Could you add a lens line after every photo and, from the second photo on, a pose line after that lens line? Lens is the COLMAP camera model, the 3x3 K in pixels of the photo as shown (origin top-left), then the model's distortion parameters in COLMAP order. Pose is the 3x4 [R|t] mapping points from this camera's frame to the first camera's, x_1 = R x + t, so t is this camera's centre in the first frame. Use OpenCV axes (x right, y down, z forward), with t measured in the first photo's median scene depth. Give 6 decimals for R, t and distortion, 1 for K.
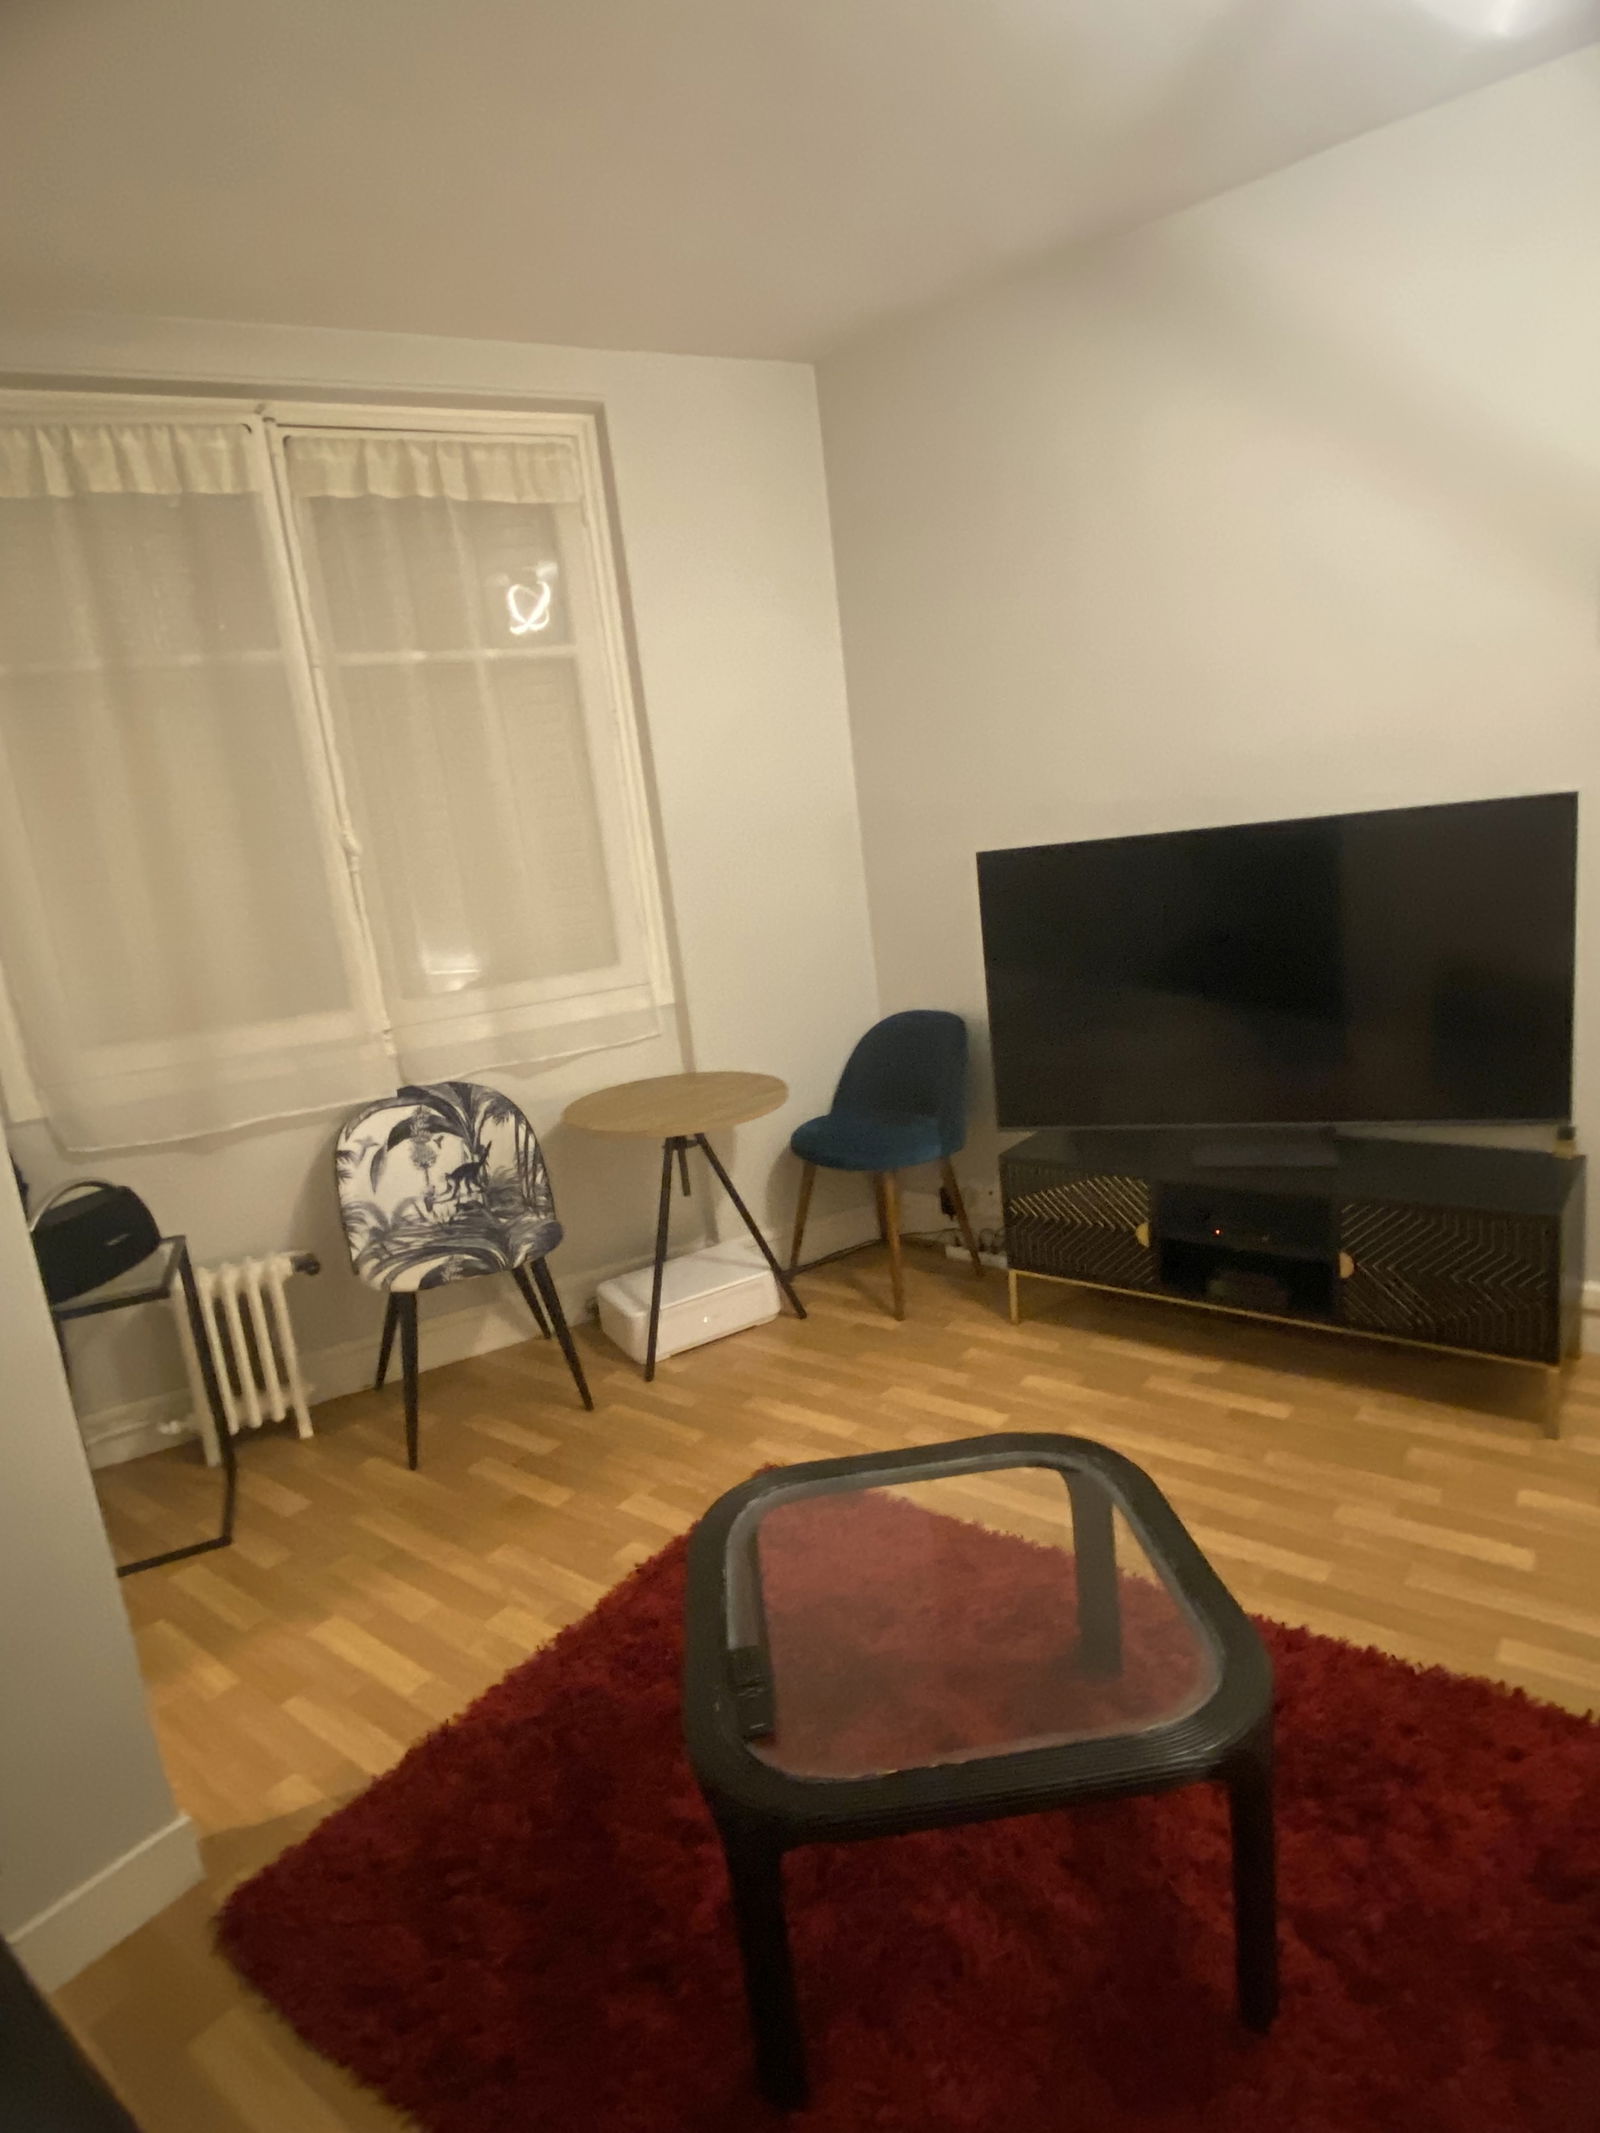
lens RADIAL K [[1146.0, 0, 800.0], [0, 1146.0, 1066.5], [0, 0, 1]] dist [0.026170, -0.034860]
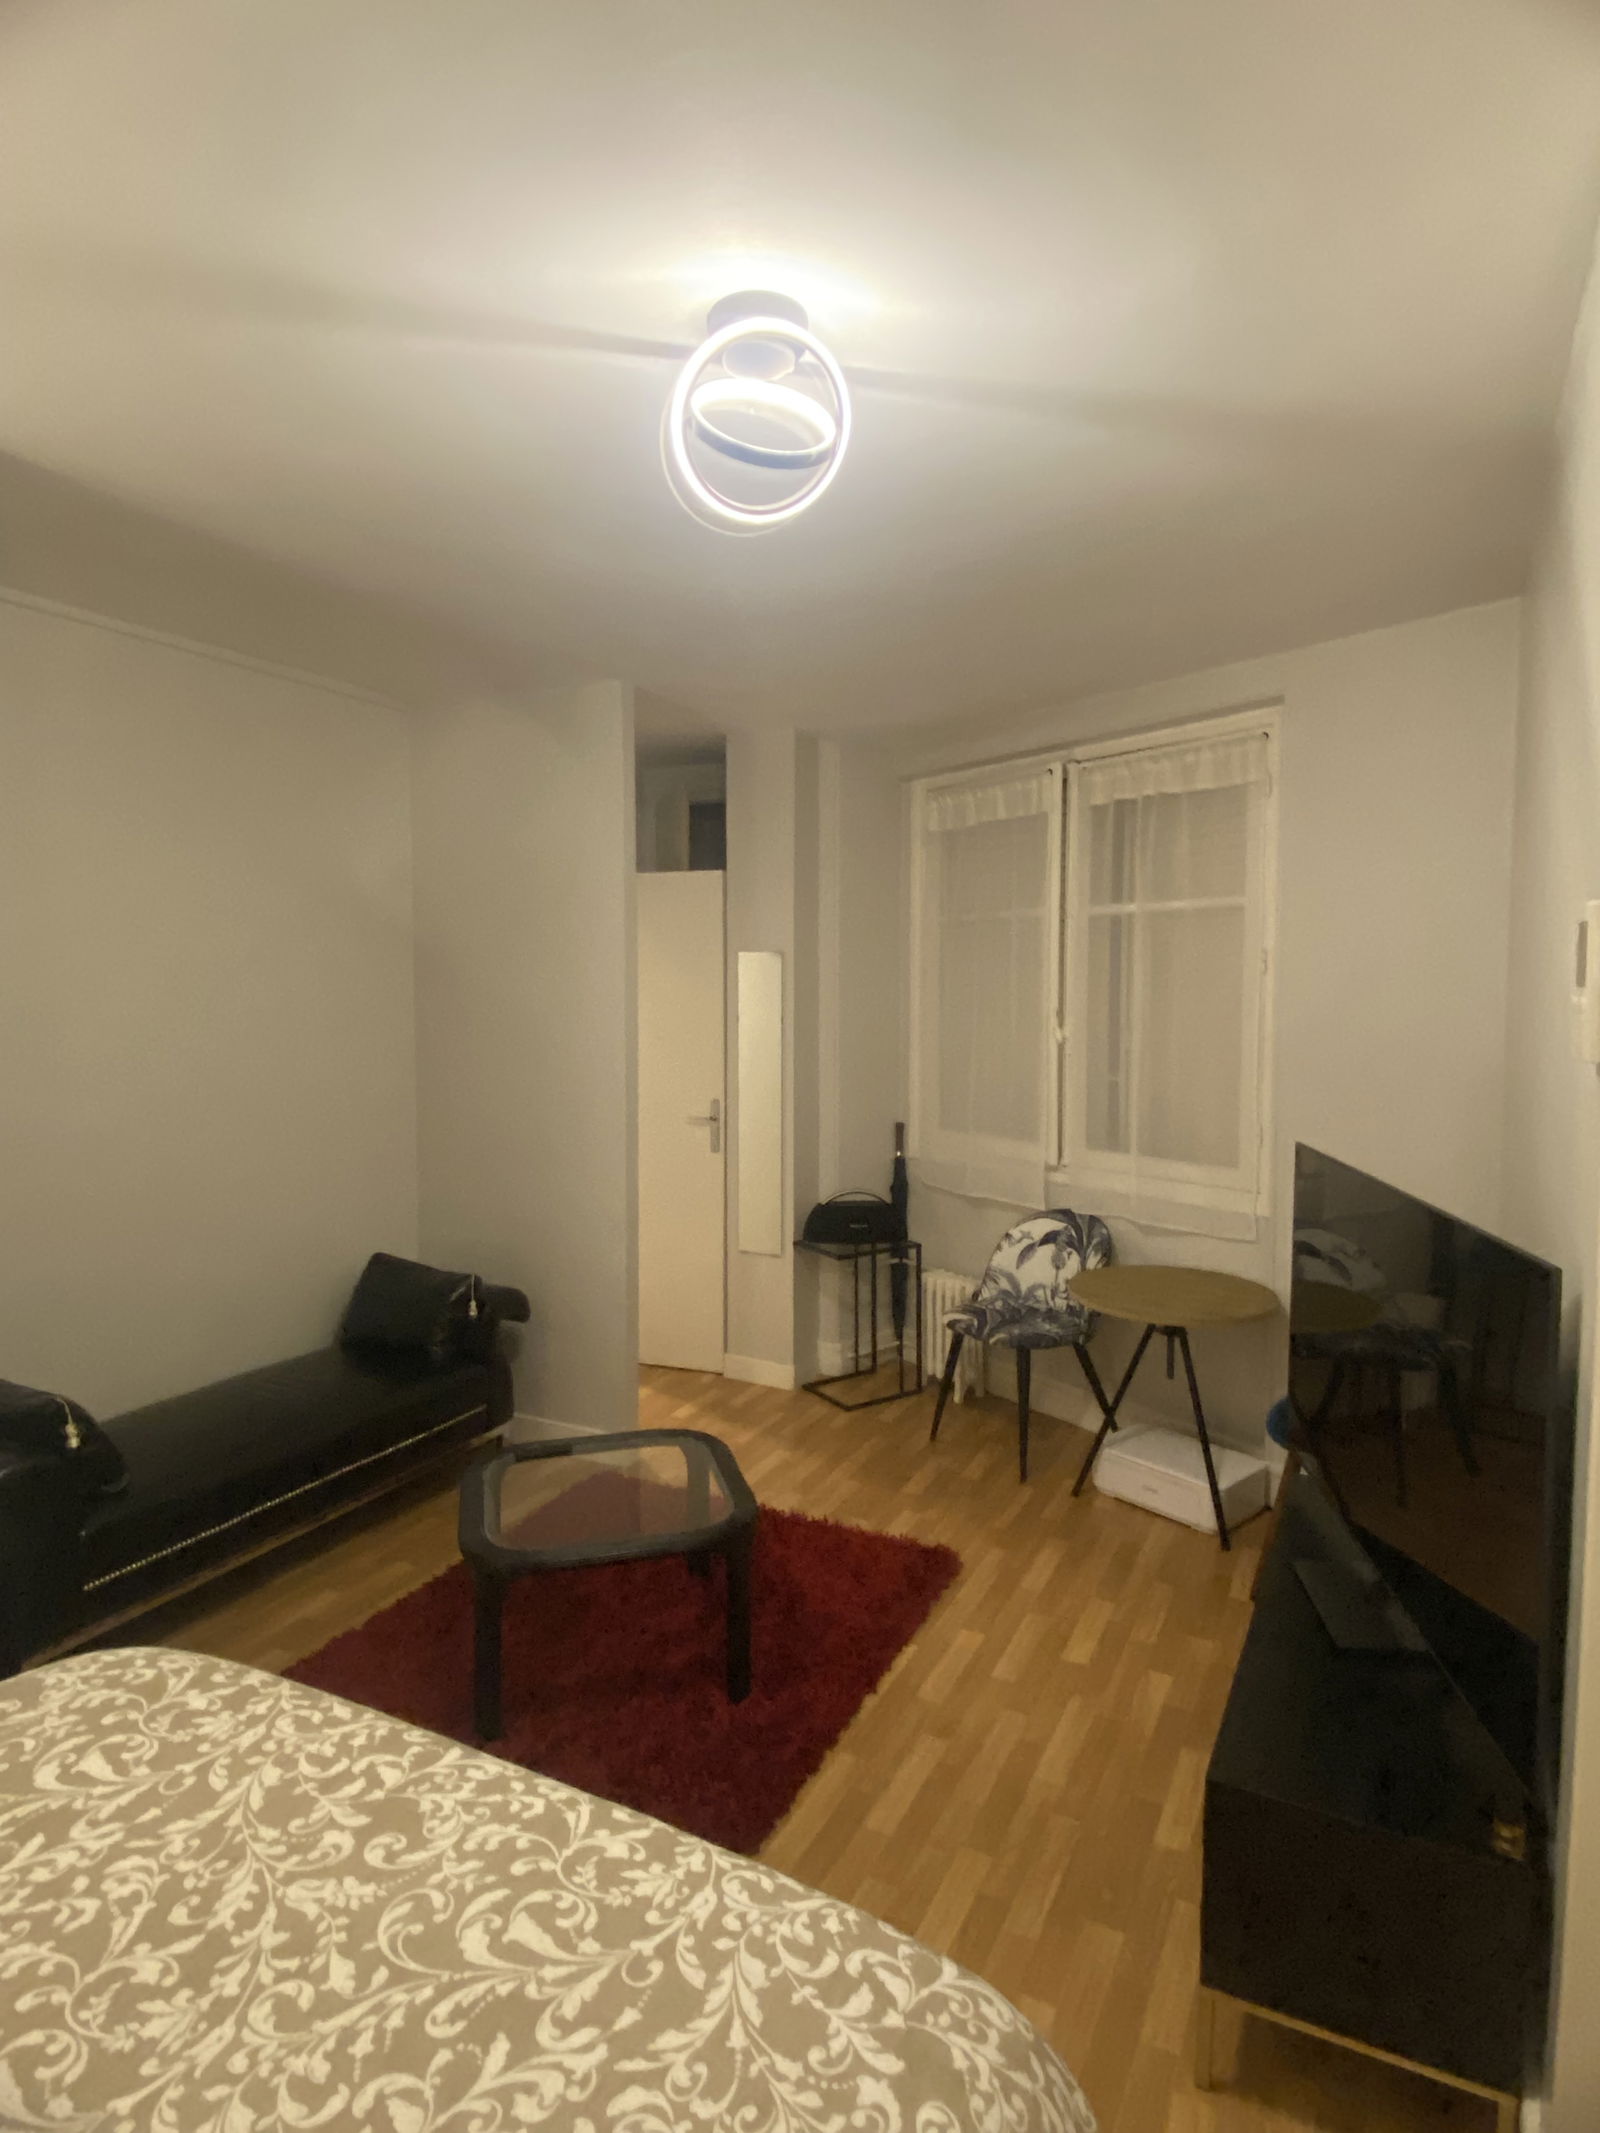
lens RADIAL K [[1146.0, 0, 800.0], [0, 1146.0, 1066.5], [0, 0, 1]] dist [0.026170, -0.034860]
pose [[0.184550, 0.176579, -0.966831, 0.929888], [-0.227913, 0.964601, 0.132667, -0.264900], [0.956032, 0.195869, 0.218261, 0.366128]]
